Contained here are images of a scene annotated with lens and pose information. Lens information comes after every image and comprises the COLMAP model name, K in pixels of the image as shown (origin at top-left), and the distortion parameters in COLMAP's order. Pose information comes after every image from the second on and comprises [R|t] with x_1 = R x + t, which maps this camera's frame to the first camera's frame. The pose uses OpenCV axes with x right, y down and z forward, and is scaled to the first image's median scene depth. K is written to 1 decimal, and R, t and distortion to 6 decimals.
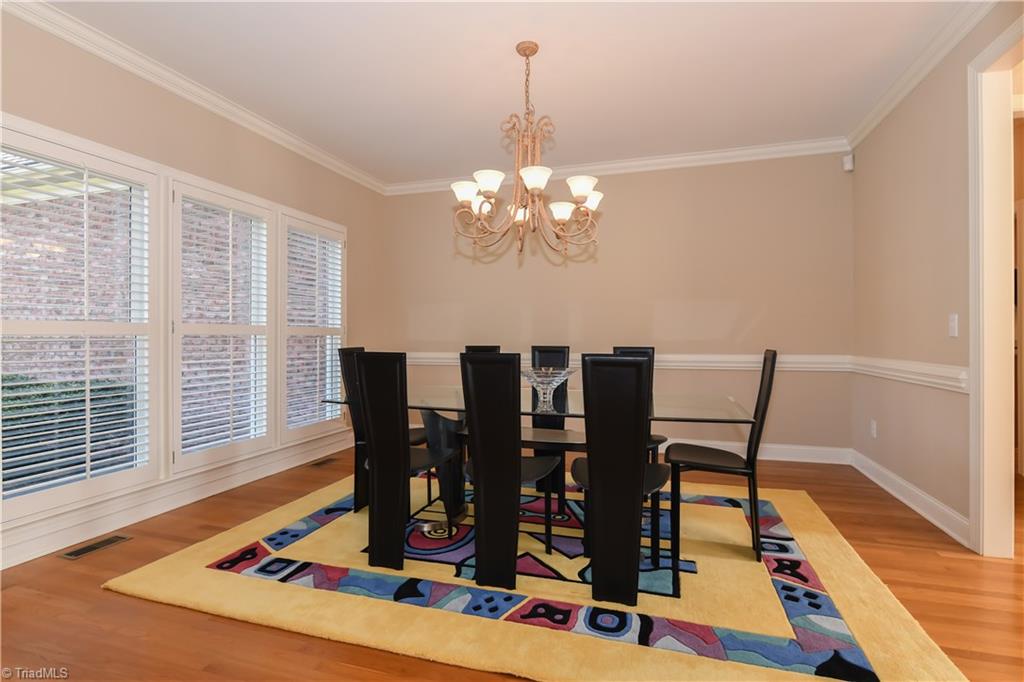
lens RADIAL K [[494.2, 0, 506.3], [0, 494.2, 337.9], [0, 0, 1]] dist [-0.004500, -0.003349]
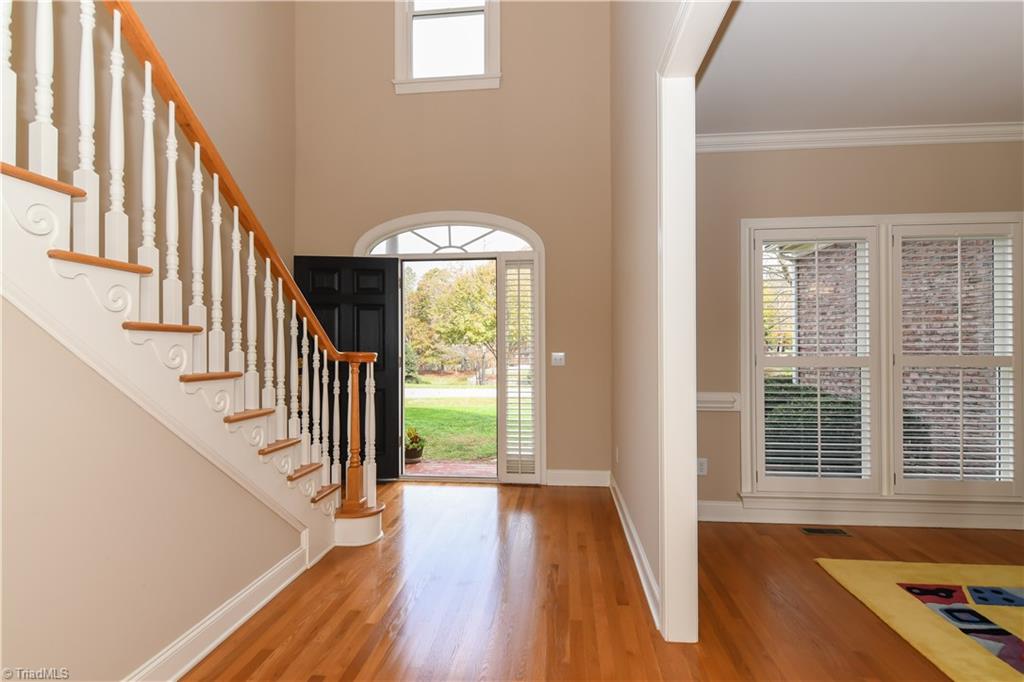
lens RADIAL K [[494.2, 0, 521.1], [0, 494.2, 344.7], [0, 0, 1]] dist [-0.004500, -0.003349]
pose [[0.209876, -0.007009, -0.977703, 0.257052], [-0.003214, 0.999964, -0.007859, -0.050439], [0.977723, 0.004791, 0.209846, -0.047608]]
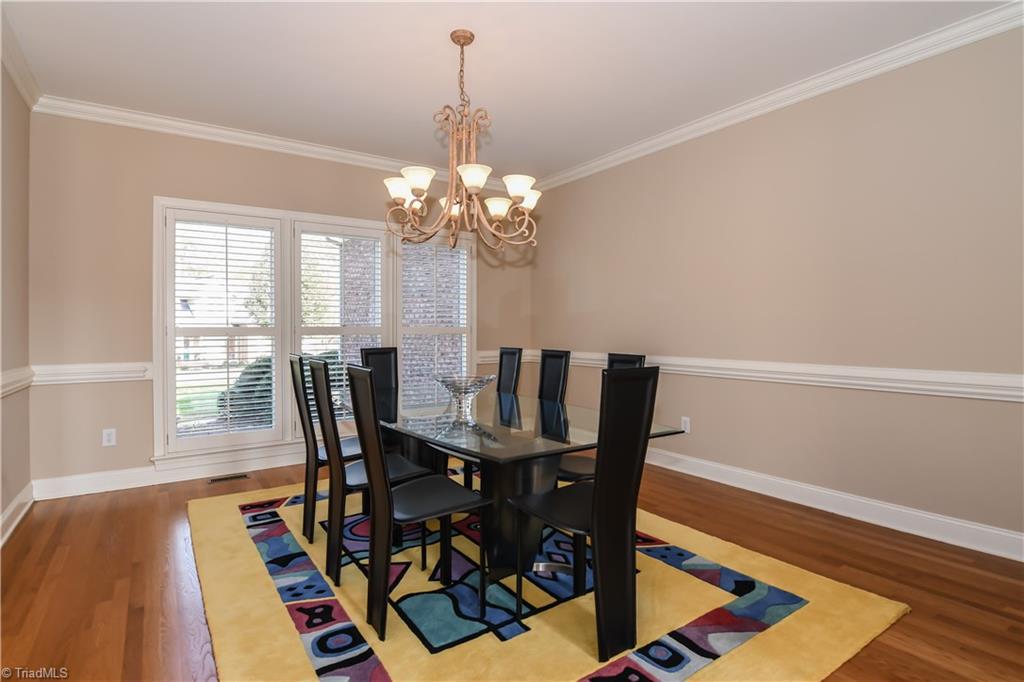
lens RADIAL K [[494.2, 0, 510.2], [0, 494.2, 340.2], [0, 0, 1]] dist [-0.004500, -0.003349]
pose [[0.805898, 0.015778, -0.591844, 0.729230], [-0.011925, 0.999875, 0.010417, -0.021733], [0.591935, -0.001338, 0.805985, 0.296450]]
